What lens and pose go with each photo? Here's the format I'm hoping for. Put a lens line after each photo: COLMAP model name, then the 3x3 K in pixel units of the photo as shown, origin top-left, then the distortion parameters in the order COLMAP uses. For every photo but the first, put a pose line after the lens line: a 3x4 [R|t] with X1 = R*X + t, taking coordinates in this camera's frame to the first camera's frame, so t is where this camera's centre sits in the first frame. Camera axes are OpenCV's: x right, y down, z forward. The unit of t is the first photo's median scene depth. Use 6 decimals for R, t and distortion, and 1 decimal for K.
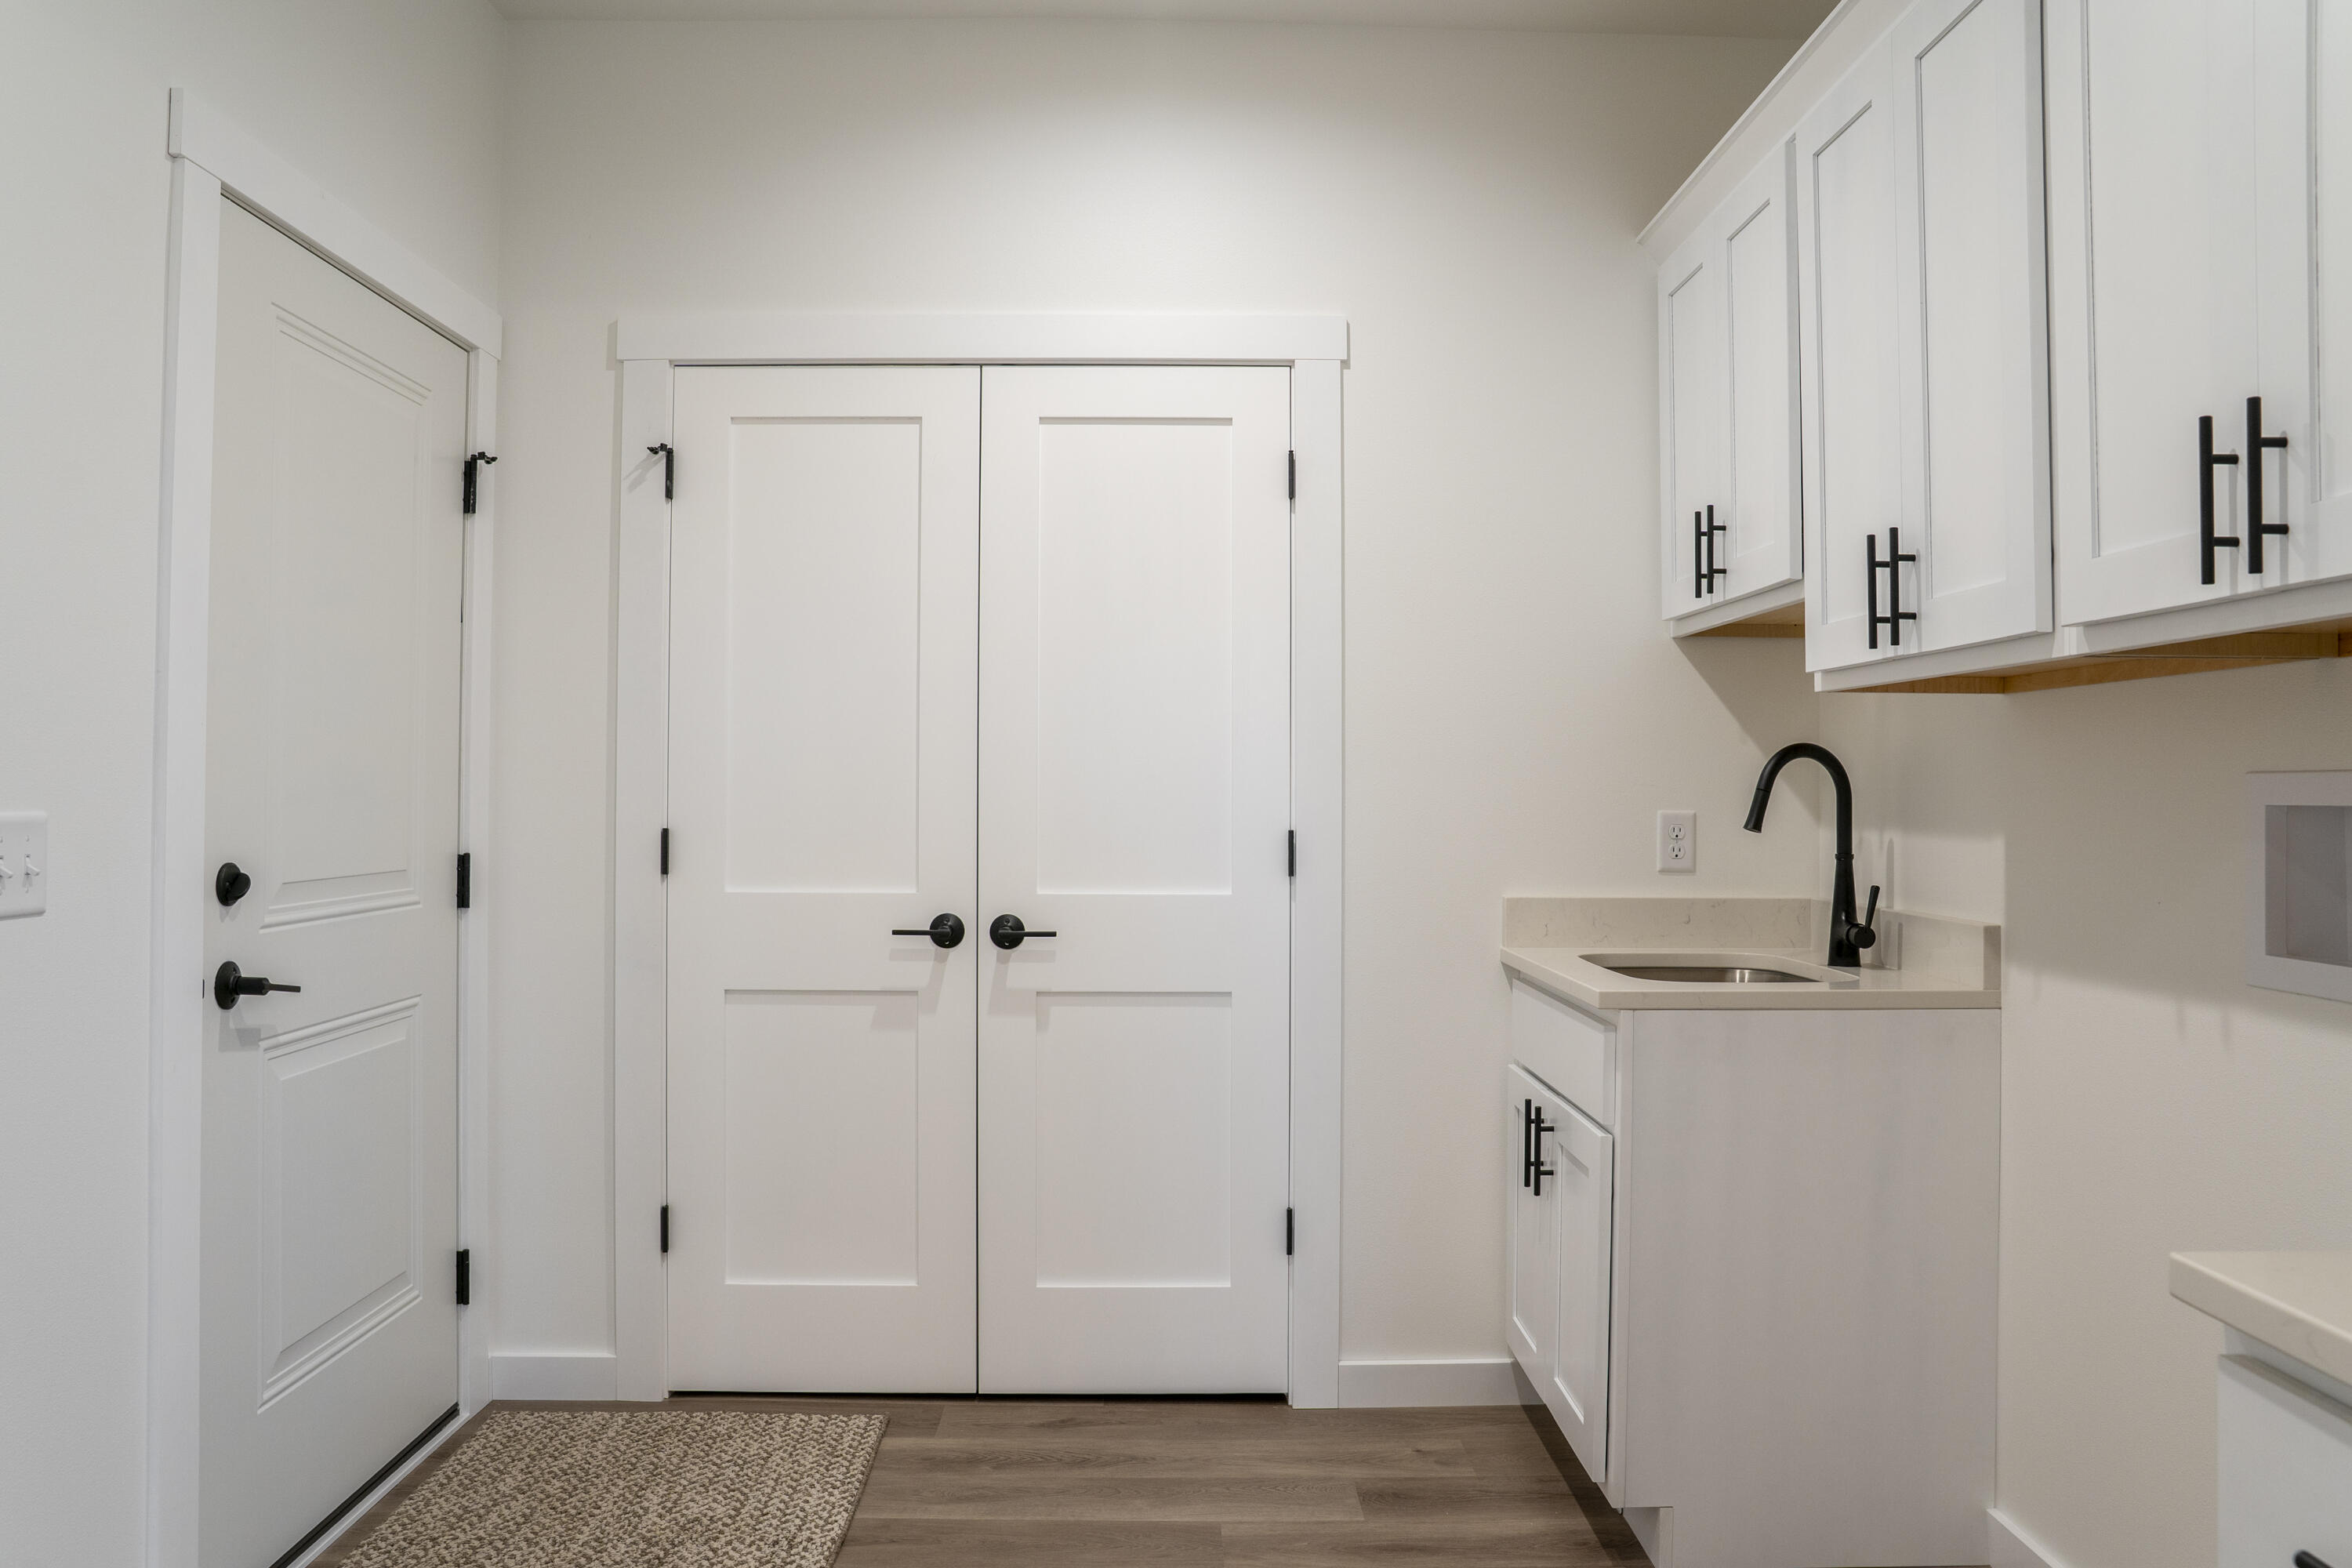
lens RADIAL K [[1572.7, 0, 1182.9], [0, 1572.7, 781.2], [0, 0, 1]] dist [0.002486, 0.000221]
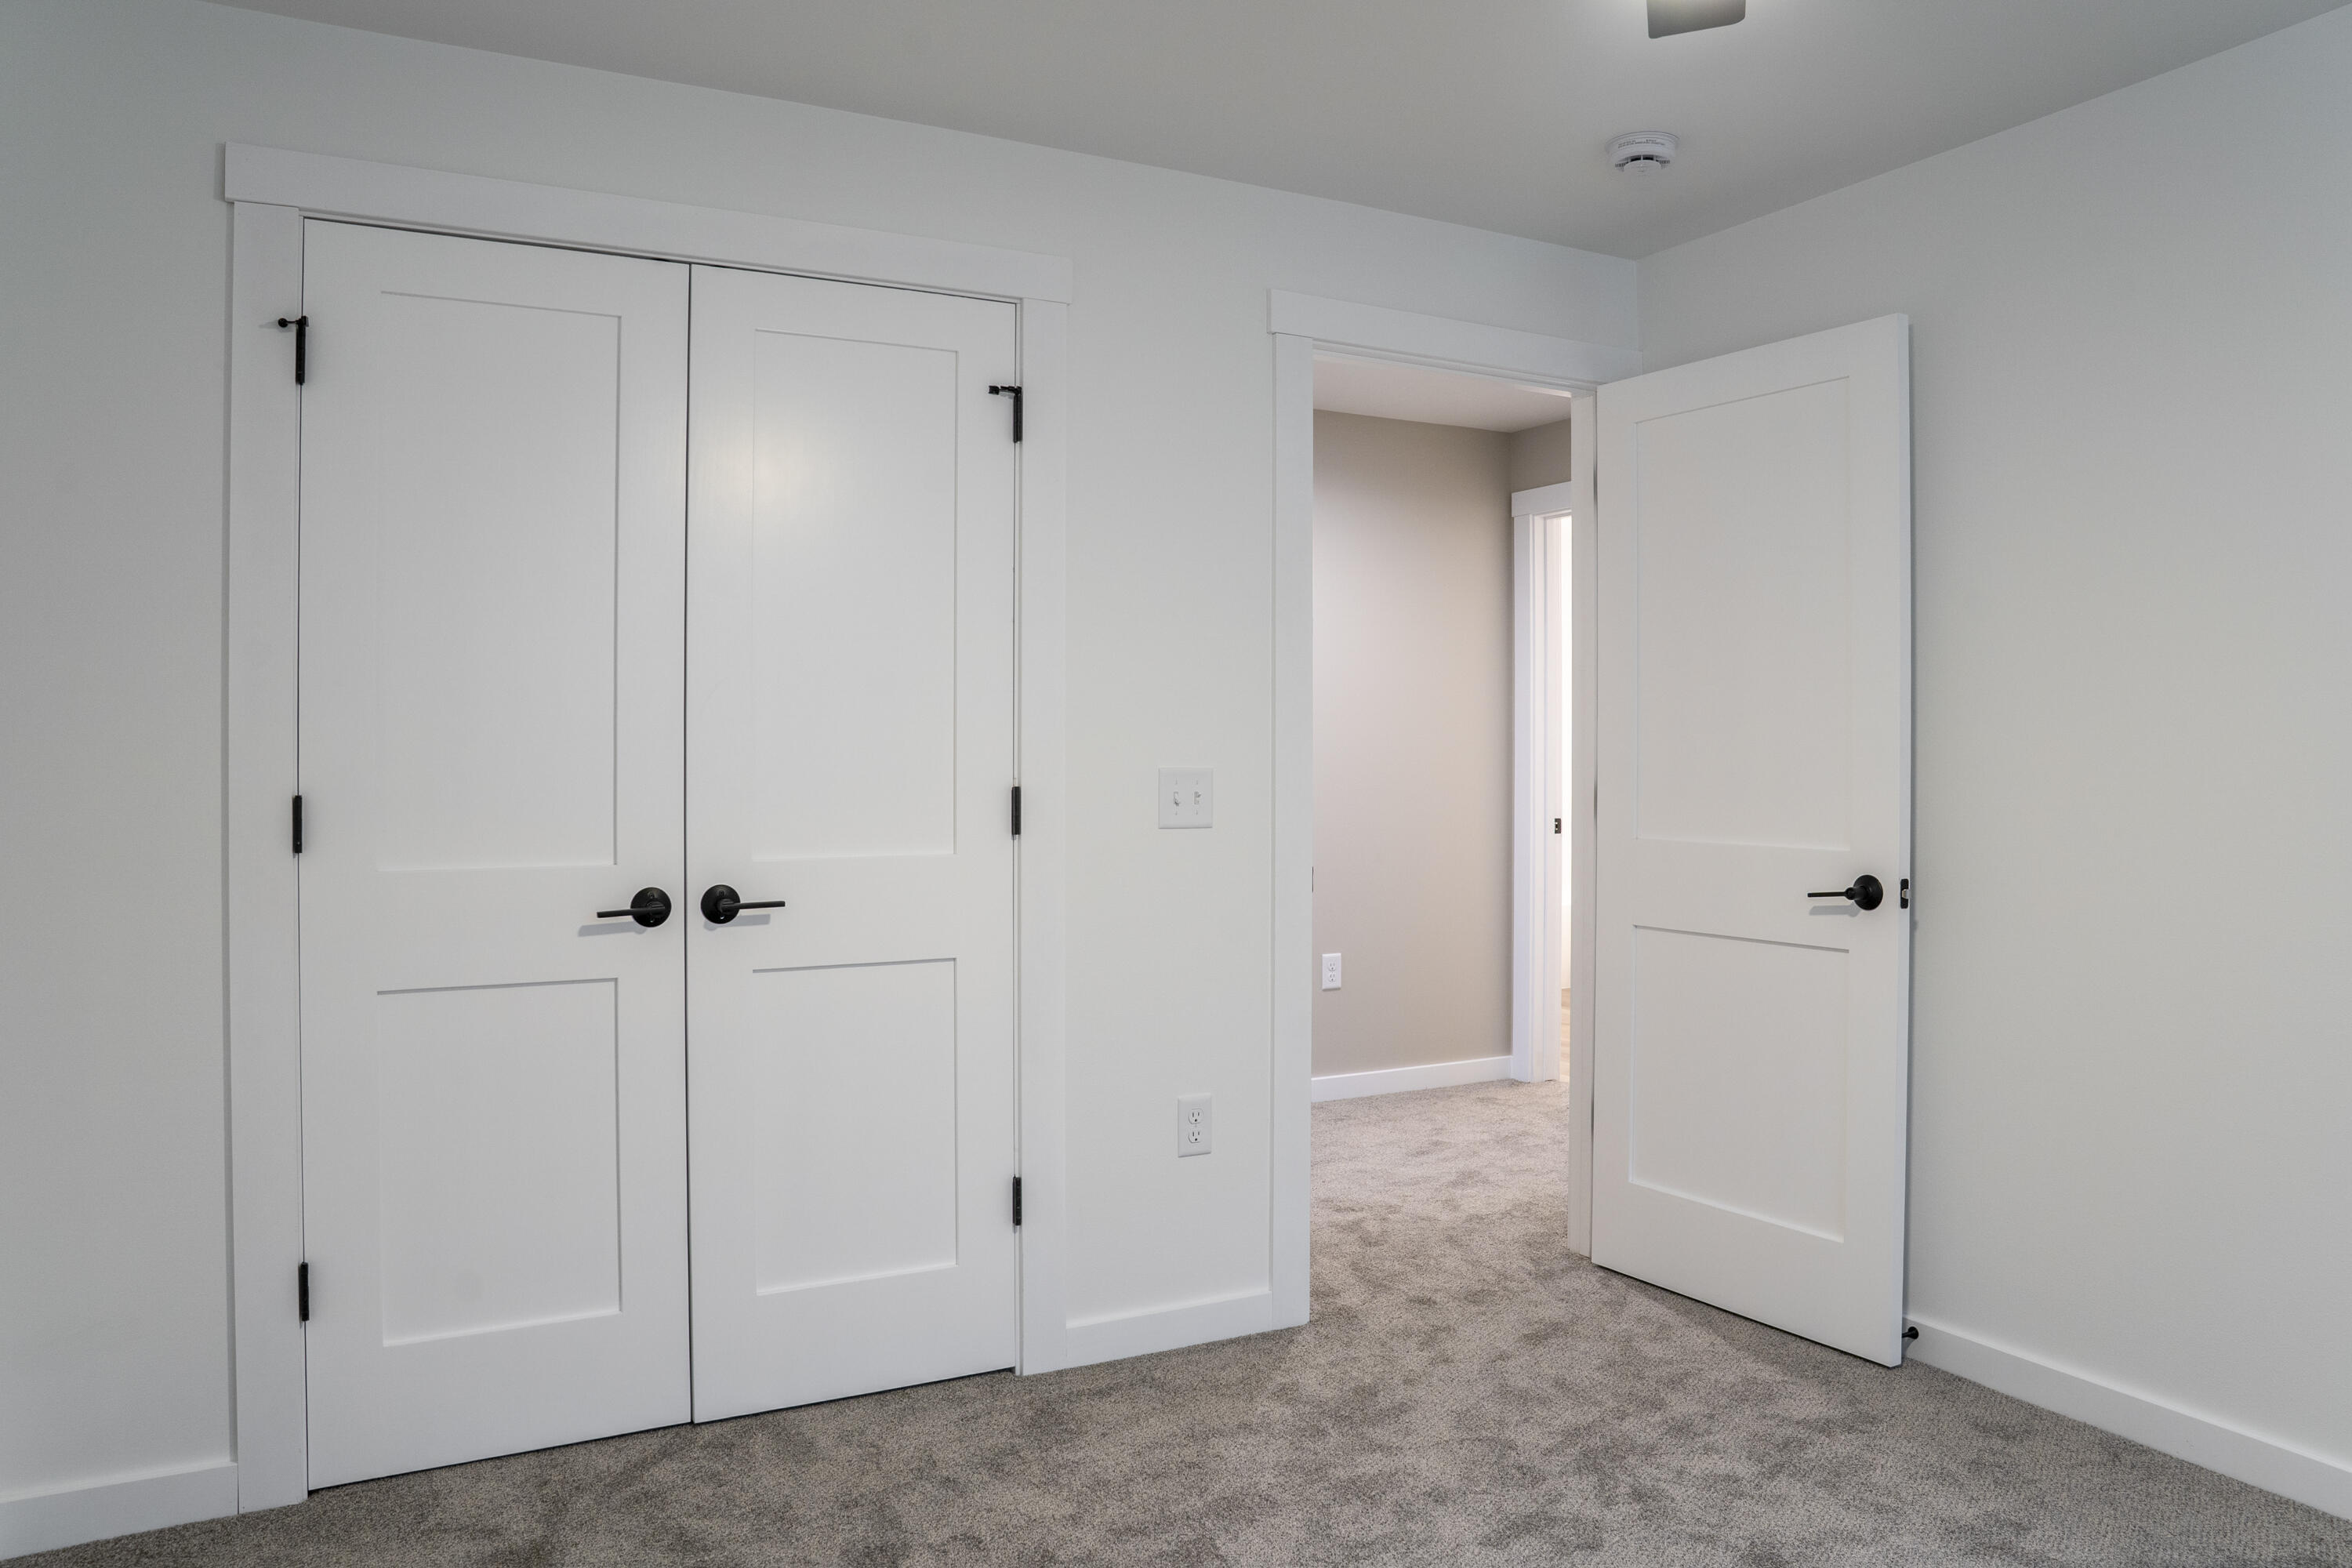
lens RADIAL K [[1743.7, 0, 1193.9], [0, 1743.7, 773.6], [0, 0, 1]] dist [-0.006352, 0.011972]
pose [[0.885541, -0.010587, 0.464441, -0.334172], [0.000092, 0.999744, 0.022613, -0.001007], [-0.464561, -0.019982, 0.885316, 0.000442]]
